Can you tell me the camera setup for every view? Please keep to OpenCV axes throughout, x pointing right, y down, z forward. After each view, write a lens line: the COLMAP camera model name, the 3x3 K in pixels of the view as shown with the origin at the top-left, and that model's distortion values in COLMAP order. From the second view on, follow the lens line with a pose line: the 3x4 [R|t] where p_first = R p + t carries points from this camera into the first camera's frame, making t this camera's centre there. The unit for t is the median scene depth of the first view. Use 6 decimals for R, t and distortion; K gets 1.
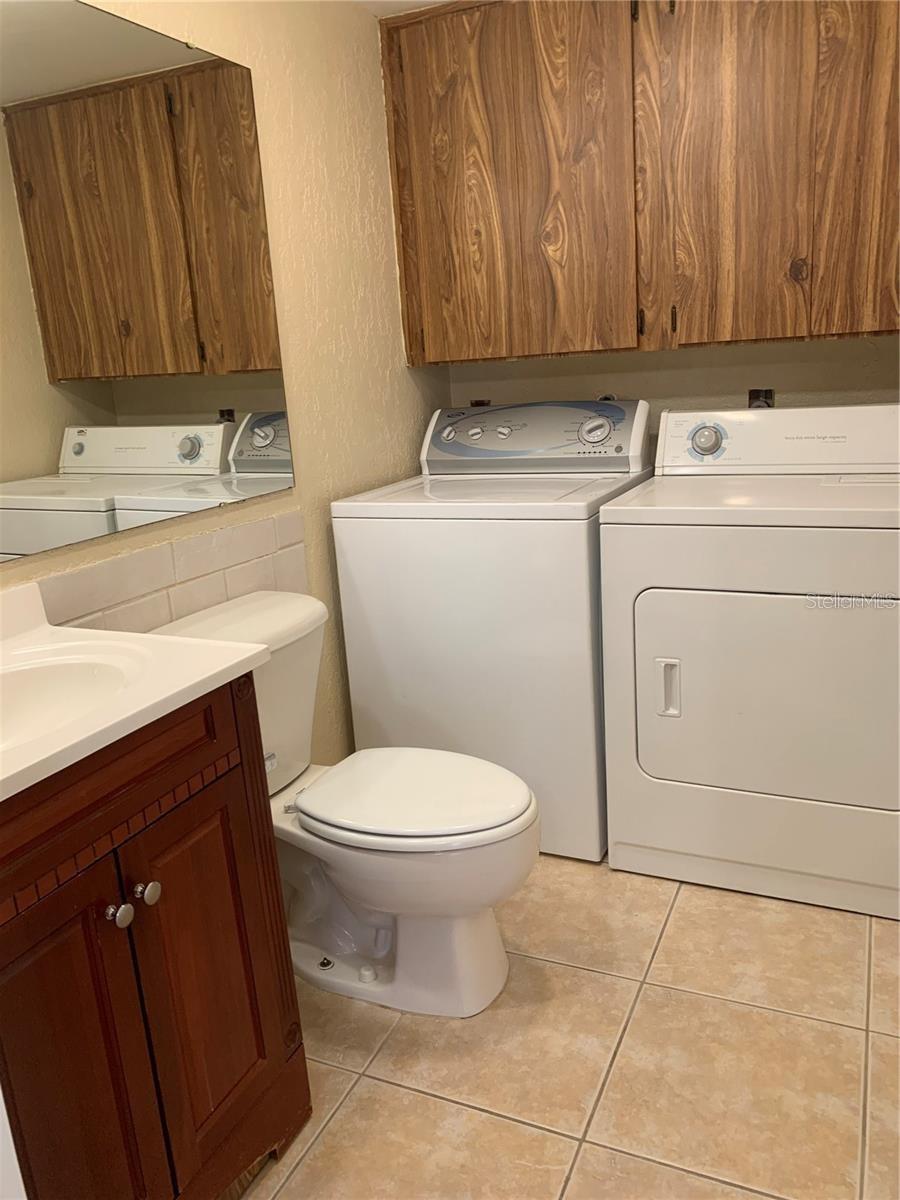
lens RADIAL K [[927.1, 0, 475.8], [0, 927.1, 586.9], [0, 0, 1]] dist [0.031662, -0.034291]
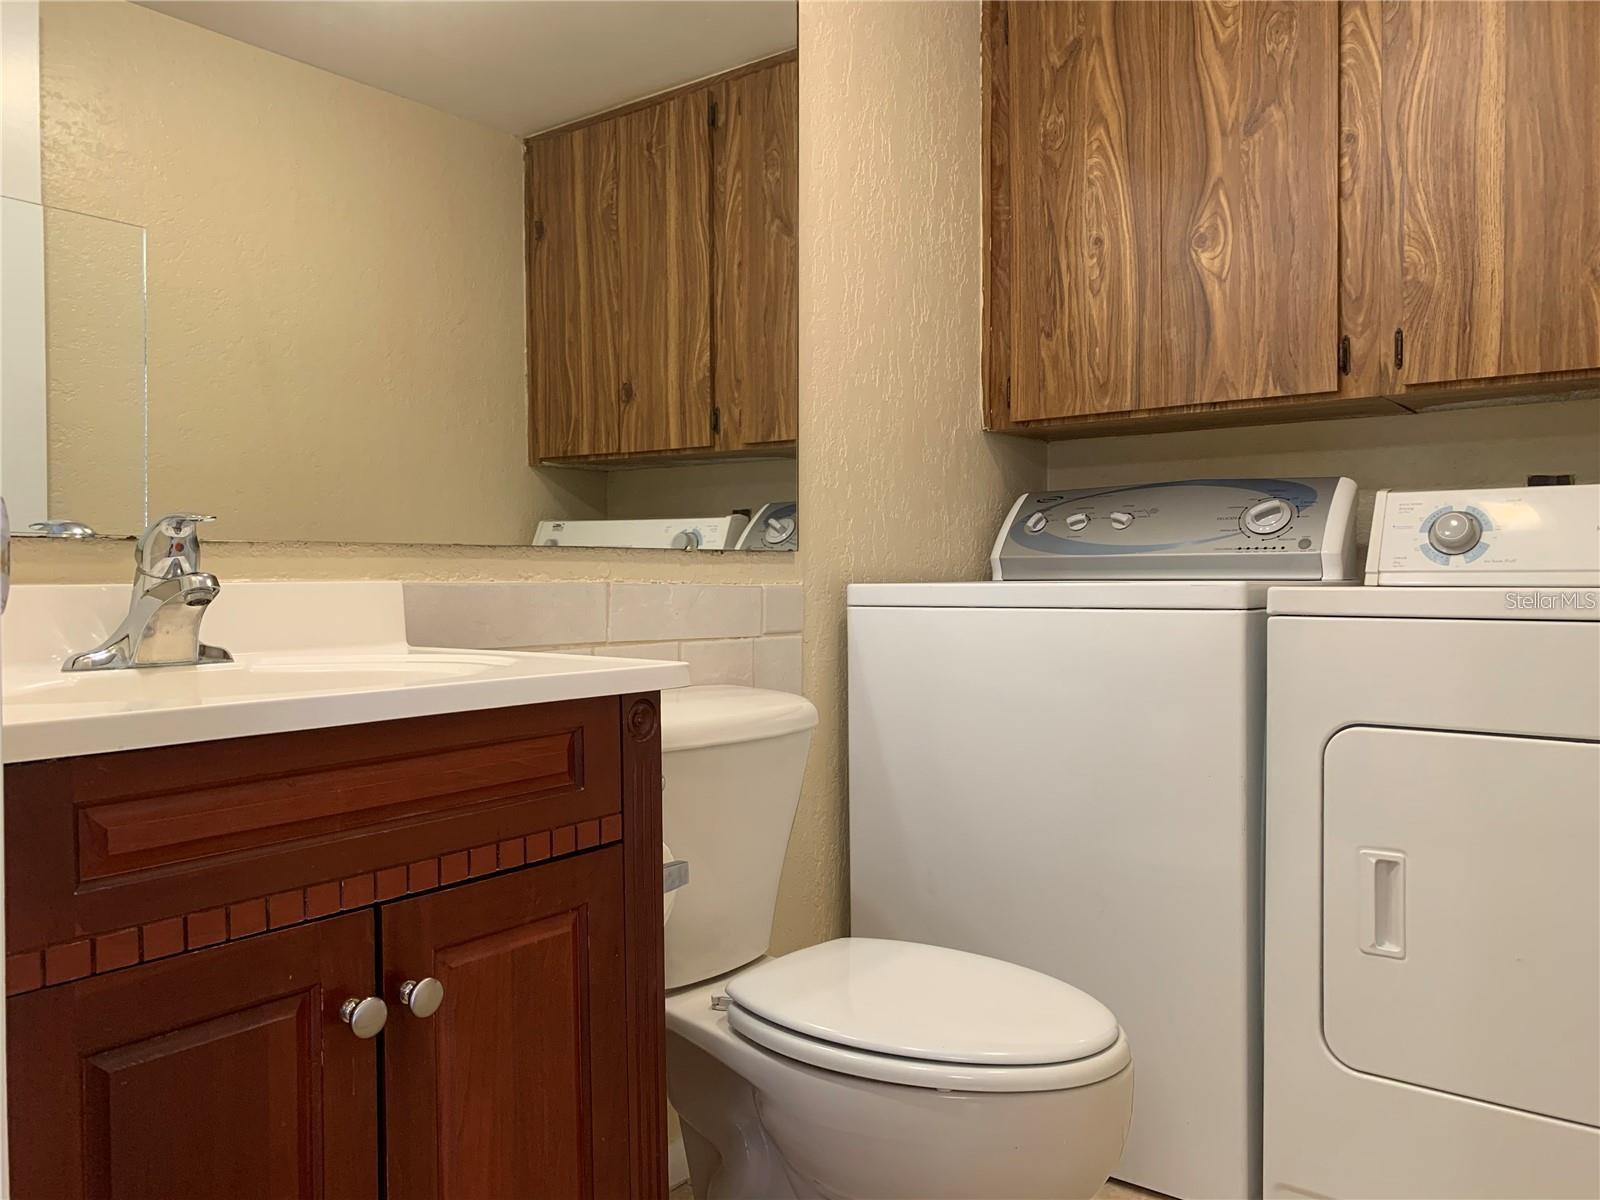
lens RADIAL K [[1236.2, 0, 794.7], [0, 1236.2, 596.6], [0, 0, 1]] dist [0.031662, -0.034291]
pose [[0.967654, 0.060161, -0.245002, 0.026693], [-0.112833, 0.971811, -0.207008, 0.103722], [0.225642, 0.227957, 0.947165, 0.118800]]
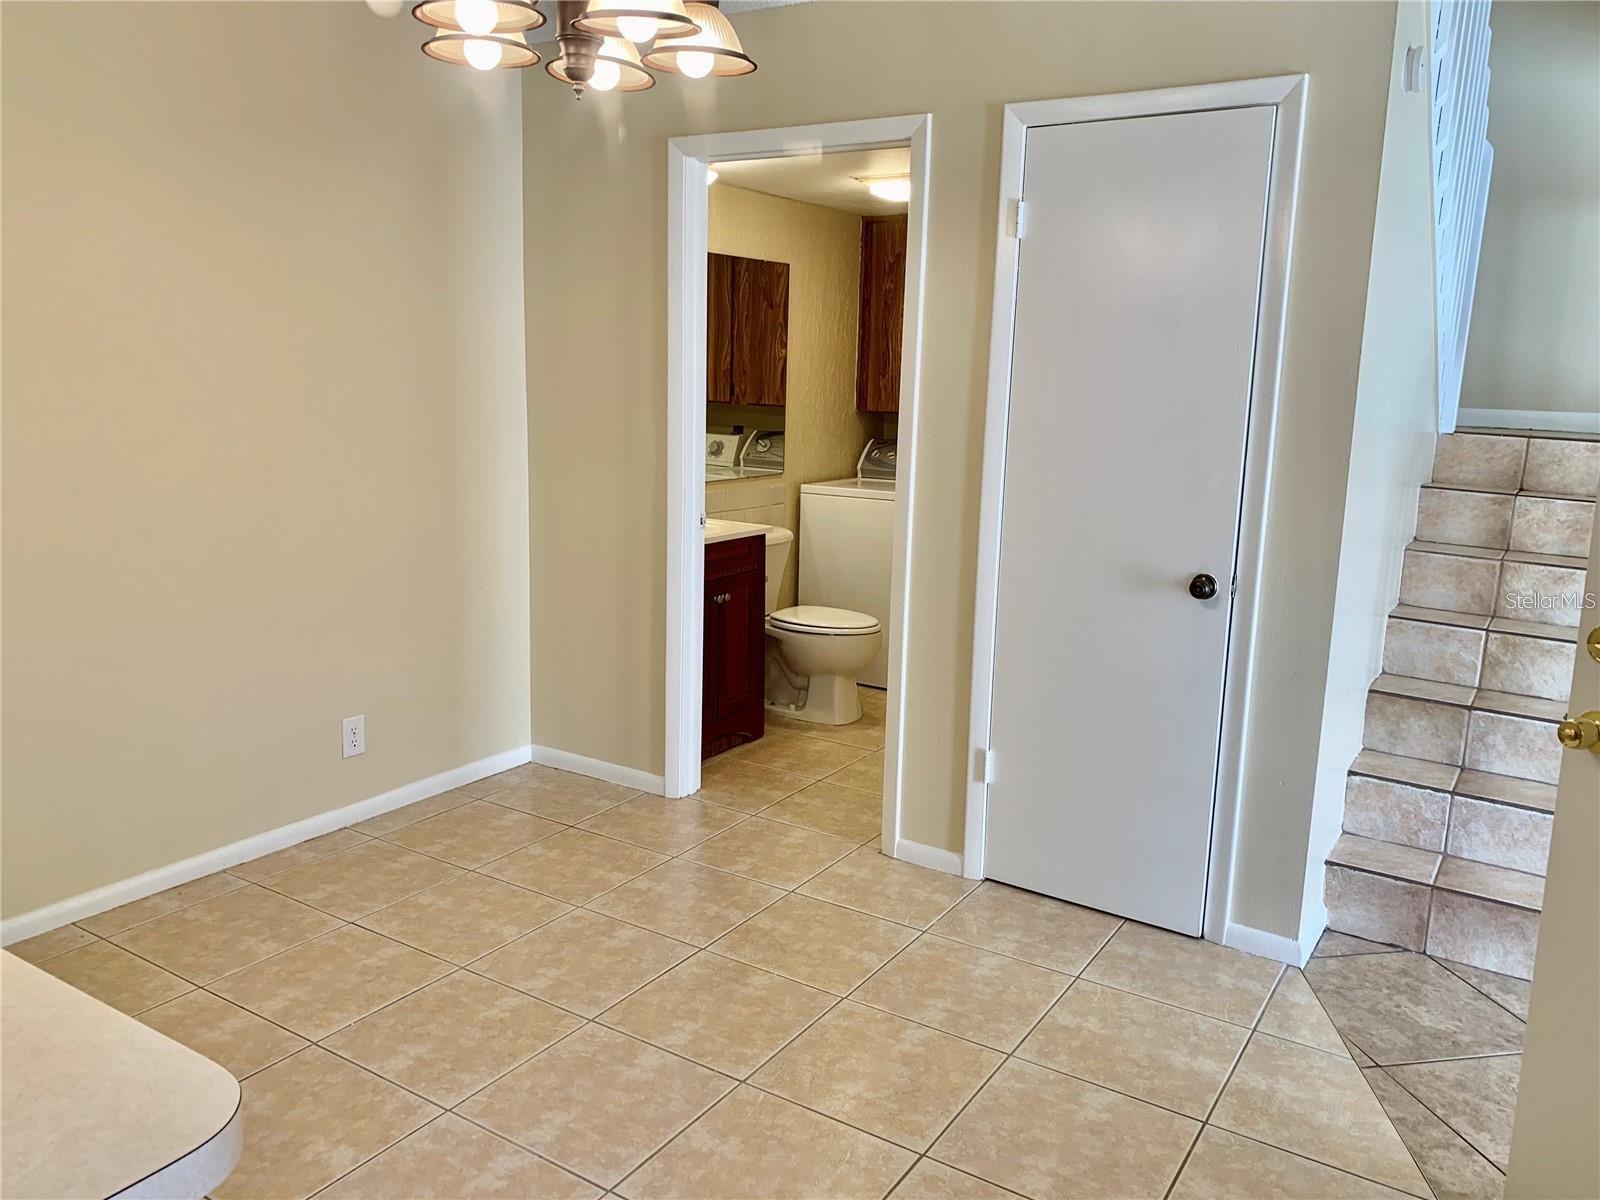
lens RADIAL K [[1236.2, 0, 797.3], [0, 1236.2, 605.2], [0, 0, 1]] dist [0.031662, -0.034291]
pose [[0.983223, 0.114376, -0.142097, 0.190571], [-0.121418, 0.991717, -0.041889, 0.227114], [0.136129, 0.058439, 0.988966, -1.272263]]
